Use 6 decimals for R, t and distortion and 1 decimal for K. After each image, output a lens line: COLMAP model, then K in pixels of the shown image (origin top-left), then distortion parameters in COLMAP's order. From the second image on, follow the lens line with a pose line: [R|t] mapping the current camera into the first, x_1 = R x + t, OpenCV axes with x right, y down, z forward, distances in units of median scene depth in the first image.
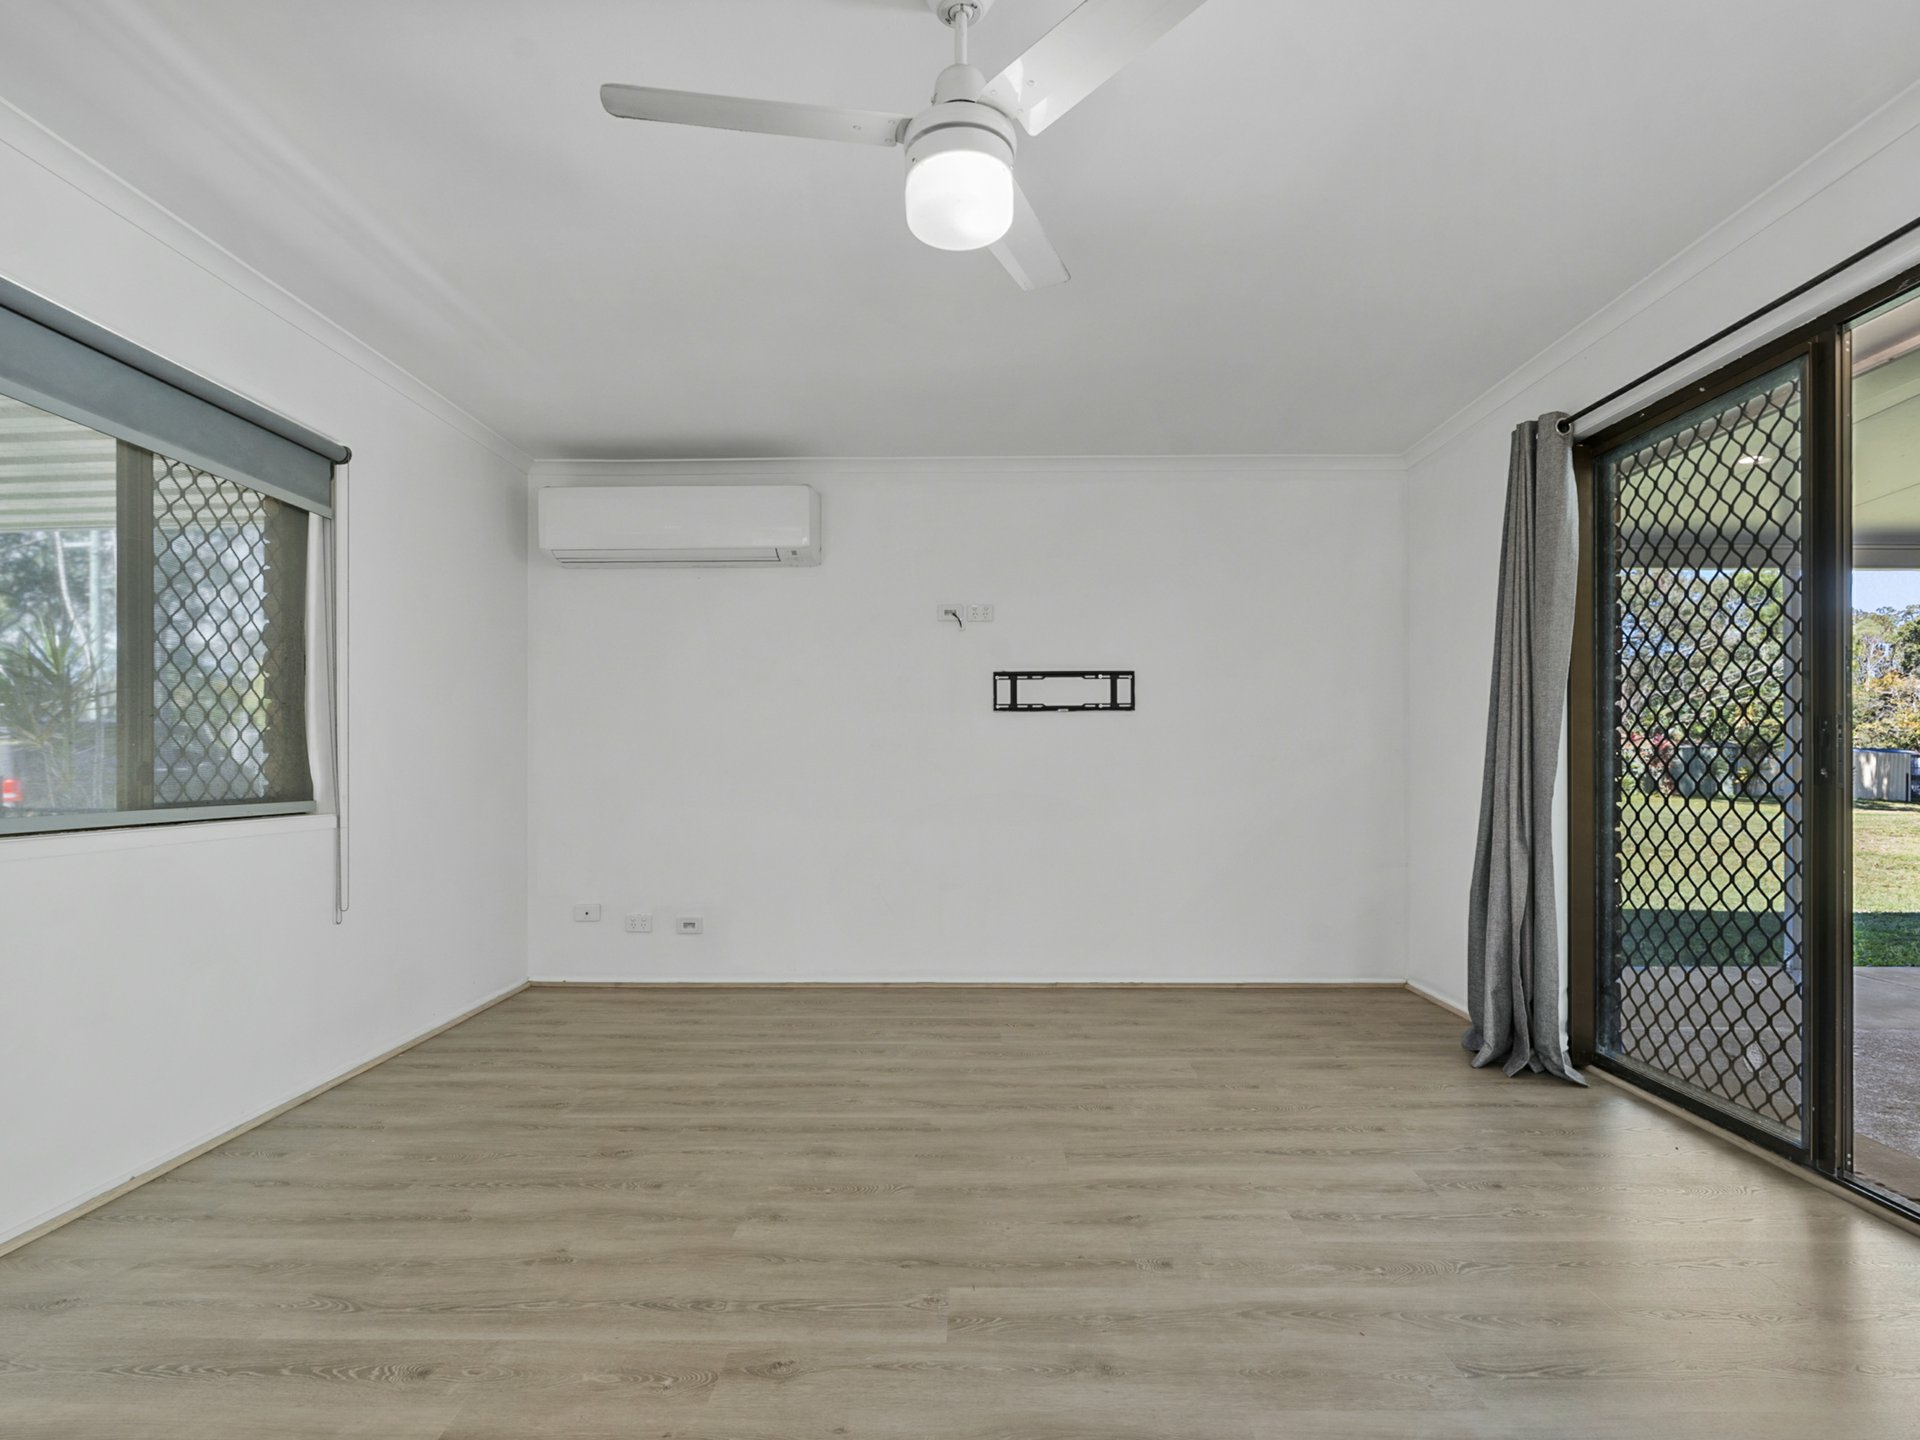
lens RADIAL K [[952.1, 0, 953.0], [0, 952.1, 759.0], [0, 0, 1]] dist [-0.001064, -0.001233]
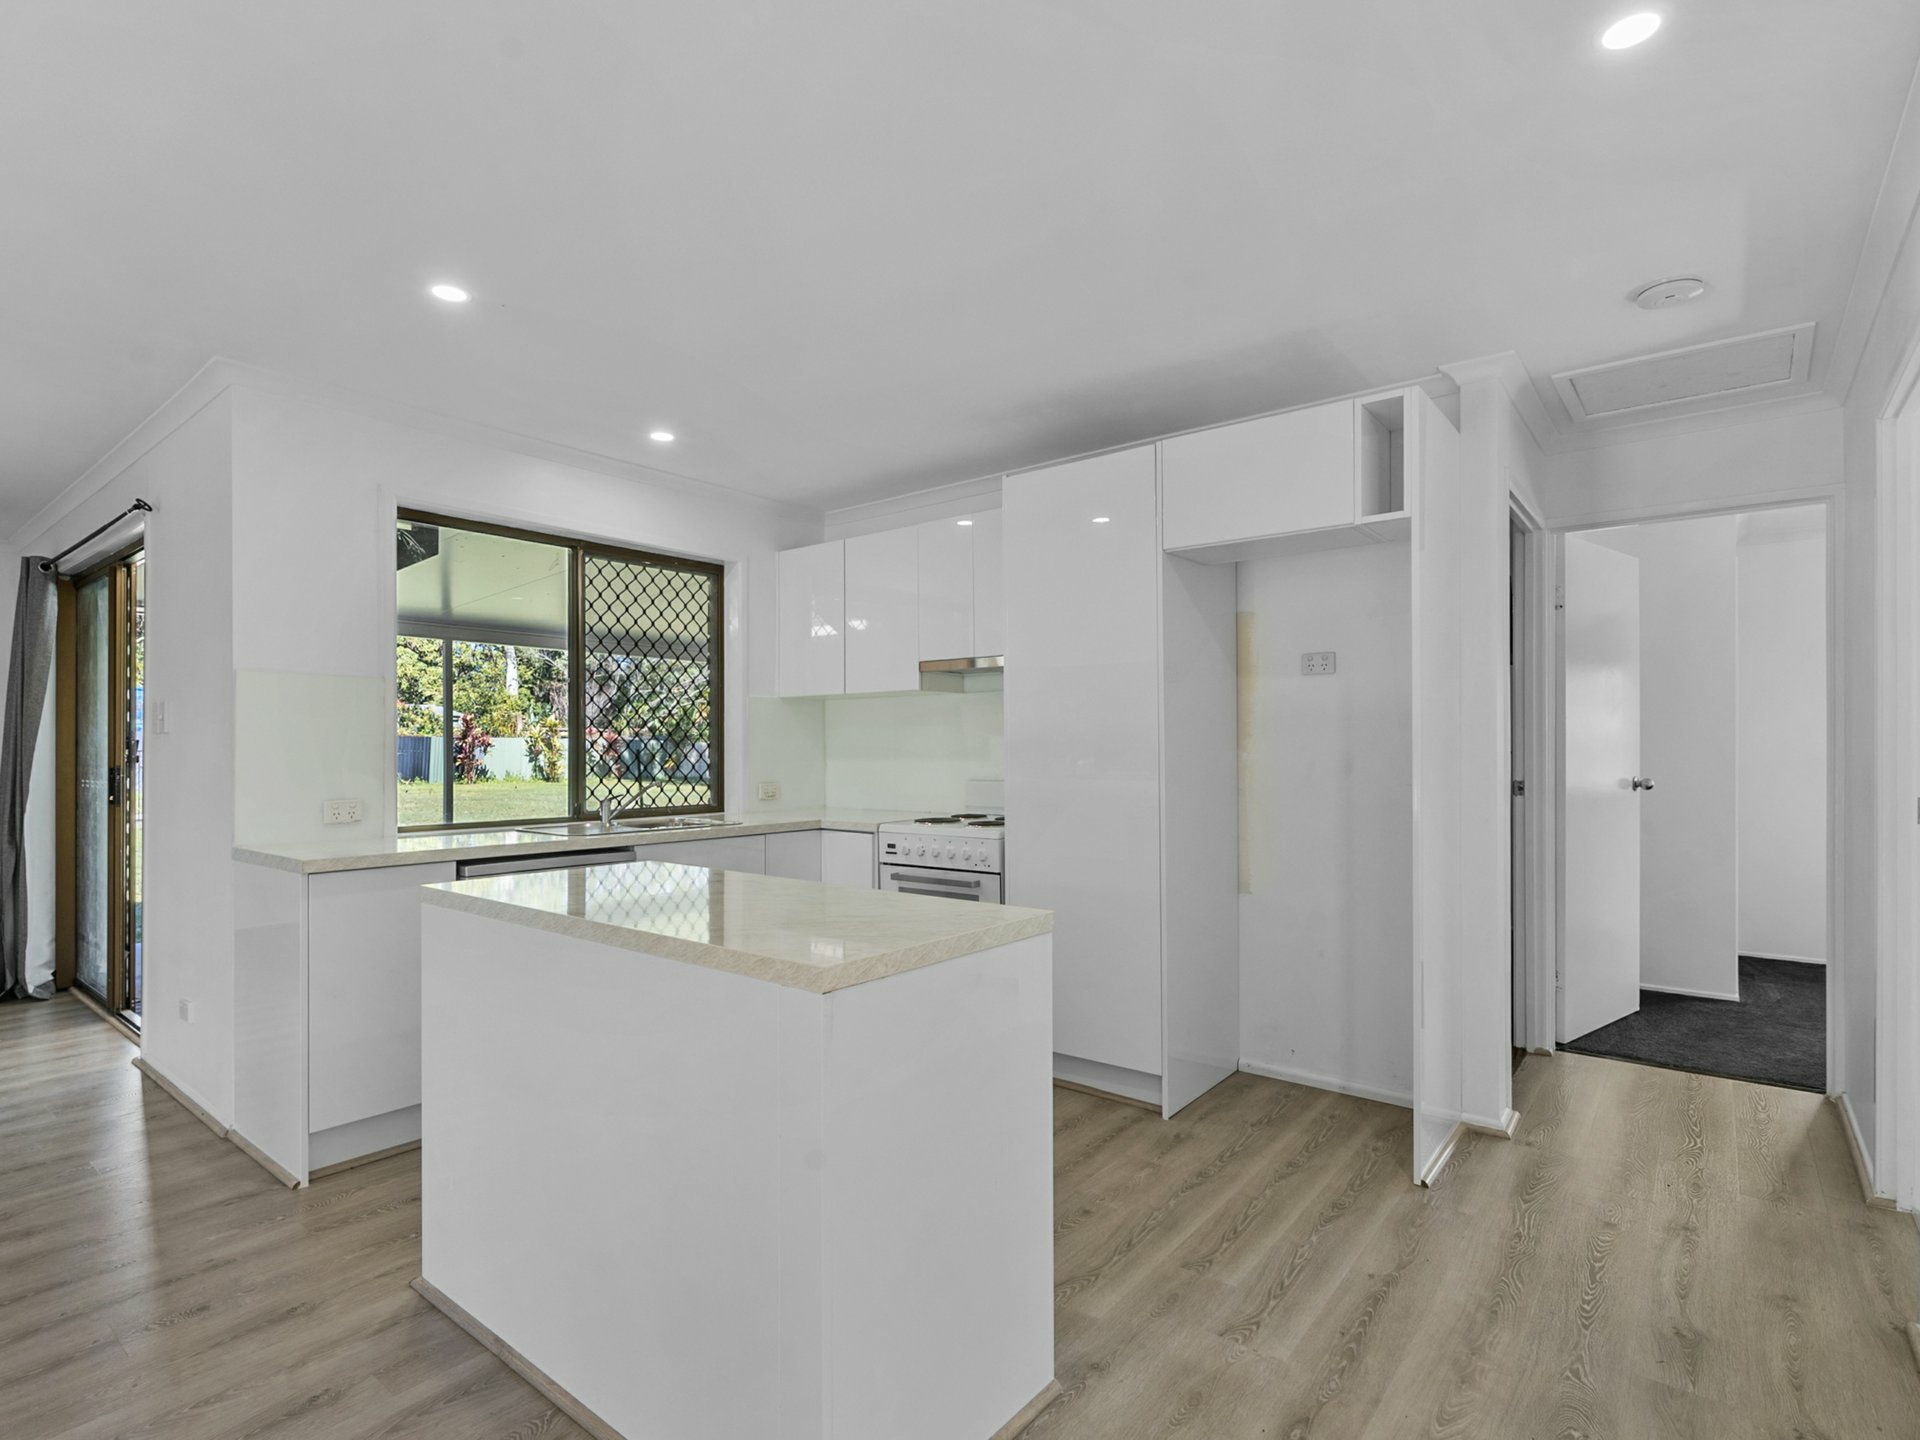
lens RADIAL K [[952.1, 0, 966.8], [0, 952.1, 733.2], [0, 0, 1]] dist [-0.001064, -0.001233]
pose [[0.613193, 0.009142, 0.789880, 0.258231], [-0.000938, 0.999941, -0.010845, -0.044594], [-0.789933, 0.005910, 0.613165, -0.713006]]
